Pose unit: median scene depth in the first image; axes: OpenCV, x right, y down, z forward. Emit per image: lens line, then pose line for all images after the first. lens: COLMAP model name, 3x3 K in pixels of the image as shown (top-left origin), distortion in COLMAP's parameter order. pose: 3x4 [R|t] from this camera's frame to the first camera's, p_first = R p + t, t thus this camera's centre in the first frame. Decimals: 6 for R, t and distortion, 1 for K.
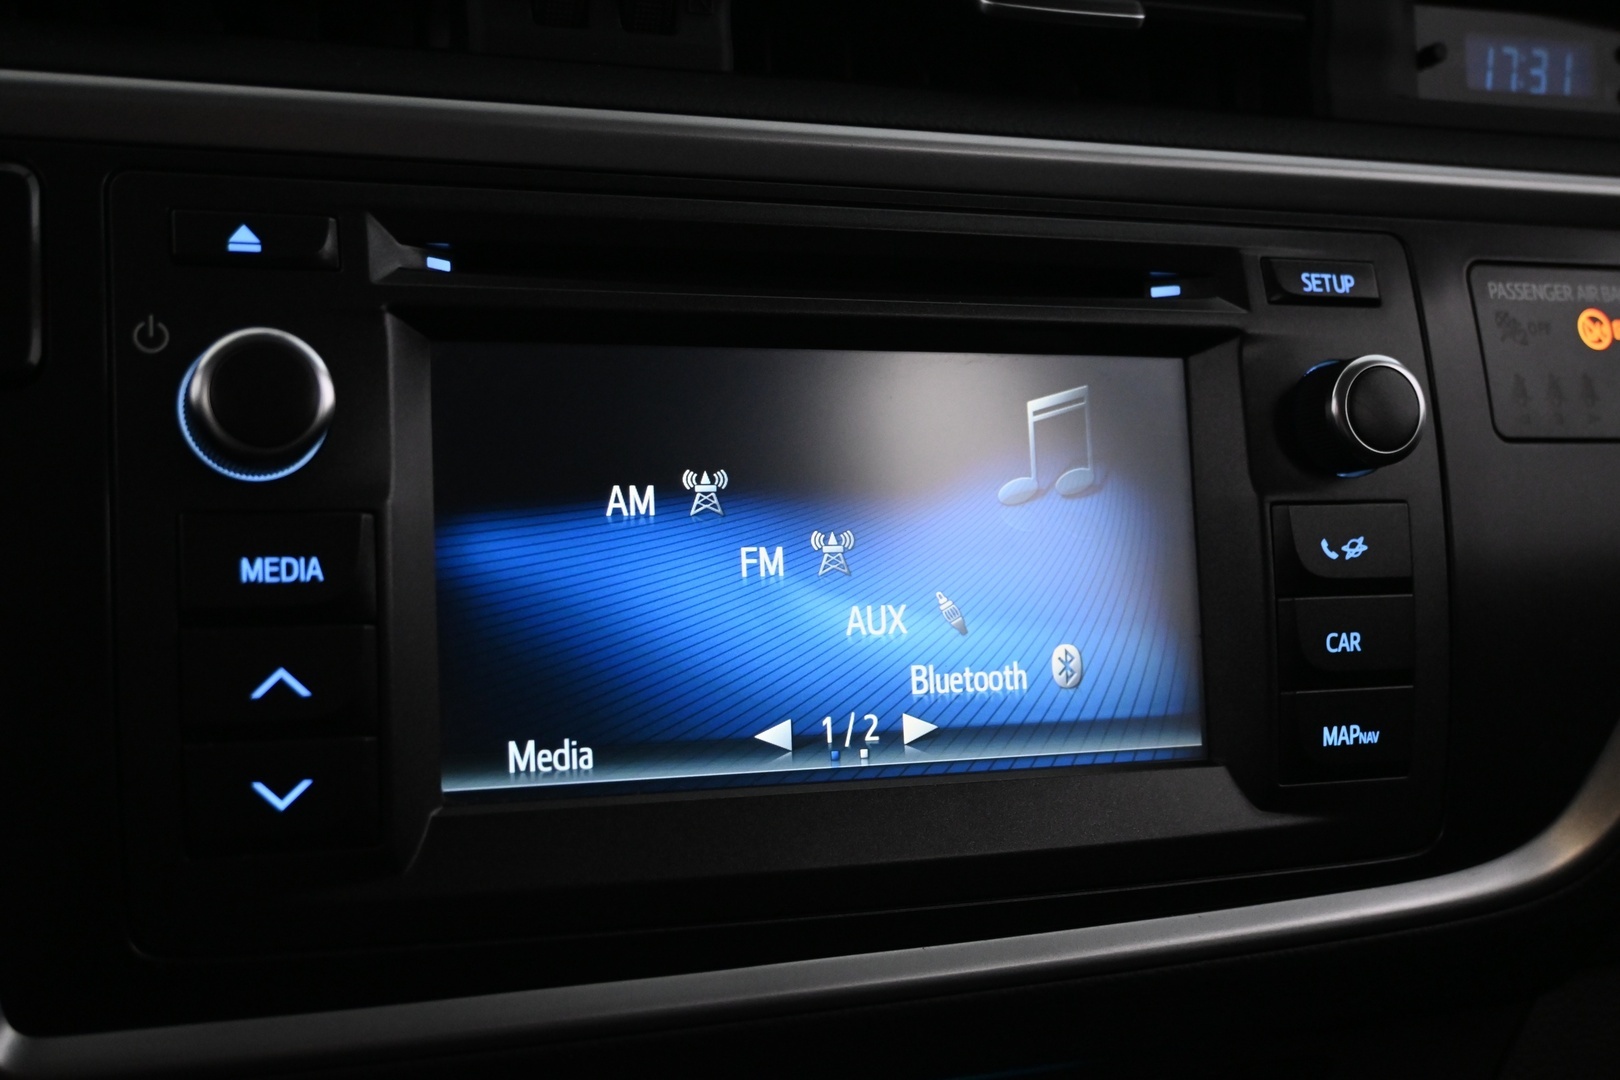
lens RADIAL K [[1938.6, 0, 801.7], [0, 1938.6, 526.3], [0, 0, 1]] dist [0.003343, 0.000000]
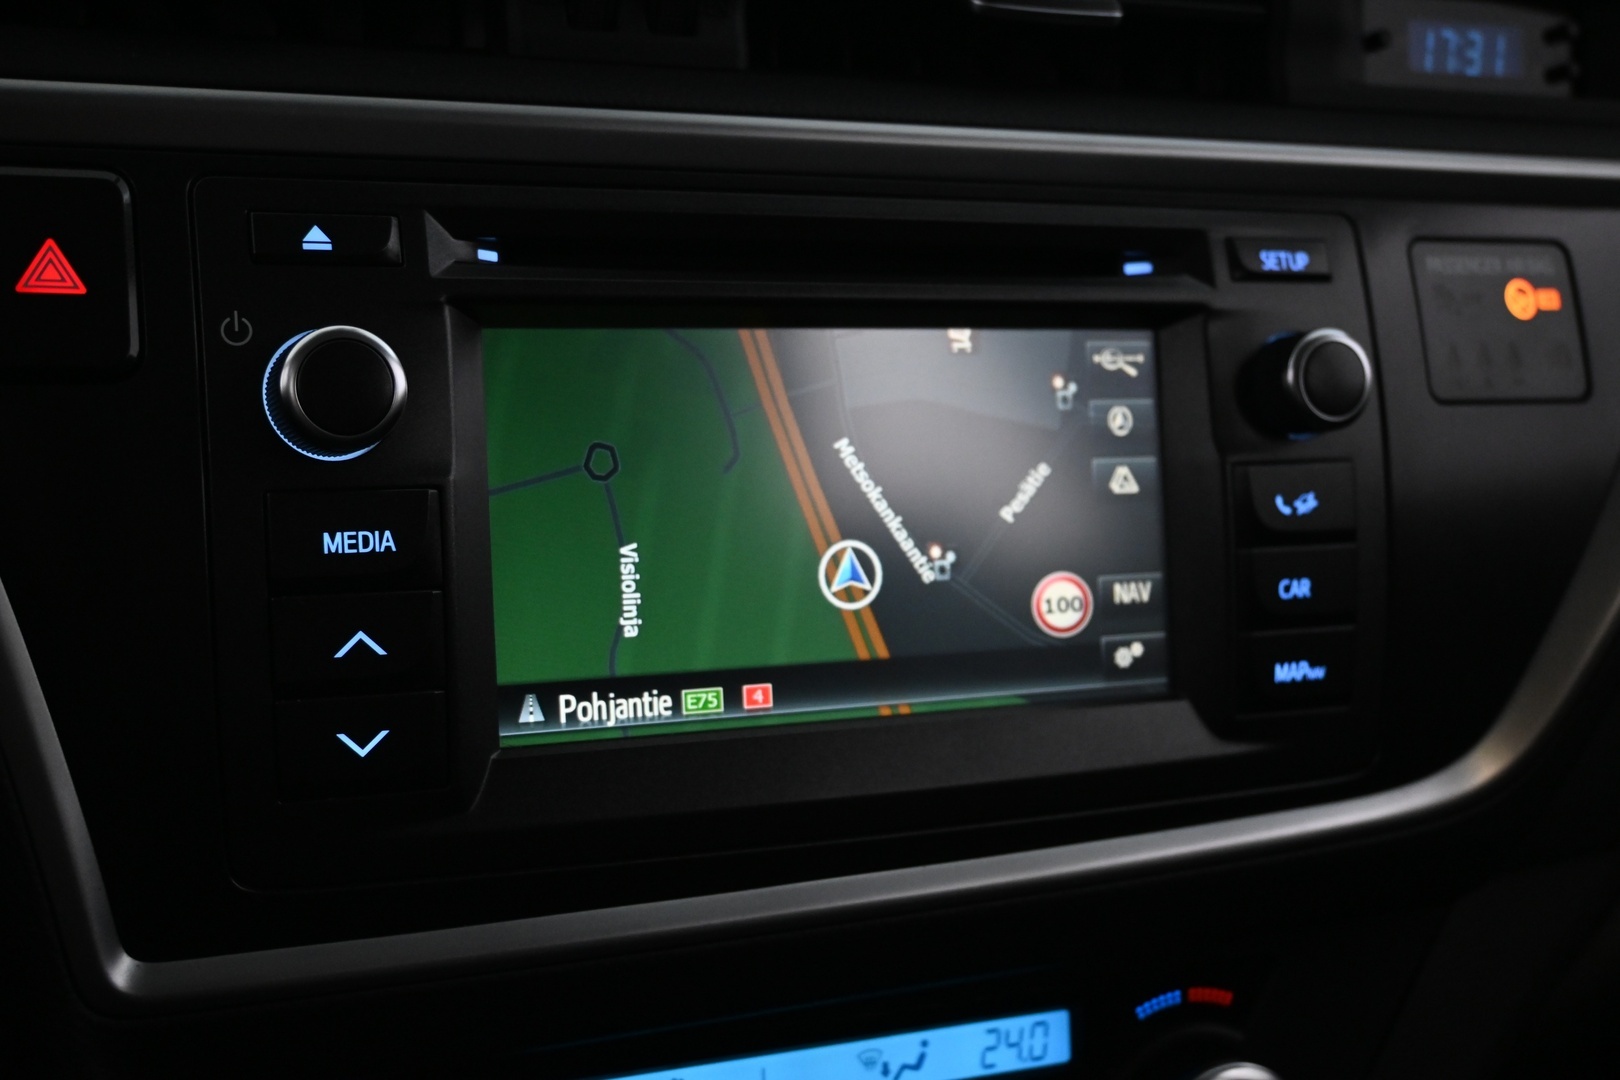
lens RADIAL K [[1938.6, 0, 802.2], [0, 1938.6, 534.8], [0, 0, 1]] dist [0.003343, 0.000000]
pose [[0.998918, -0.004523, 0.046289, -0.054601], [0.001597, 0.998010, 0.063039, -0.041673], [-0.046482, -0.062897, 0.996937, -0.094318]]
